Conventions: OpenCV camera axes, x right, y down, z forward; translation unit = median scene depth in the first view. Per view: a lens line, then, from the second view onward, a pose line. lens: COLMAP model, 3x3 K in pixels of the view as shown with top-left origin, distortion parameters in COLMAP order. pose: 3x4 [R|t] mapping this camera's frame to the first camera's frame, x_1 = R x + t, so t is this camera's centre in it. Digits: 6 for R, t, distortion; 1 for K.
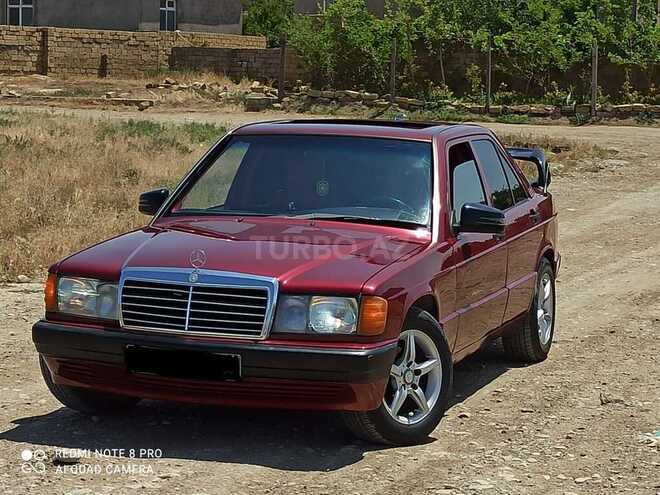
lens RADIAL K [[1999.9, 0, 343.7], [0, 1999.9, 306.1], [0, 0, 1]] dist [0.125215, 0.000000]
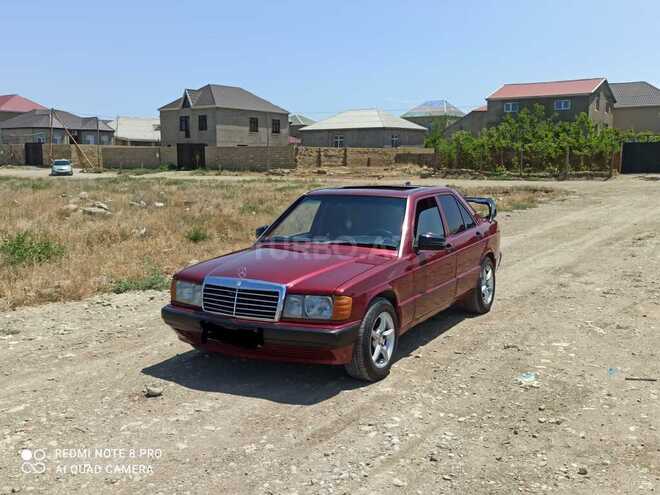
lens RADIAL K [[749.6, 0, 340.7], [0, 749.6, 253.5], [0, 0, 1]] dist [0.067741, 0.000000]
pose [[0.983249, -0.005152, -0.182195, 0.105877], [0.005662, 0.999981, 0.002280, -0.034232], [0.182180, -0.003274, 0.983260, 0.328974]]
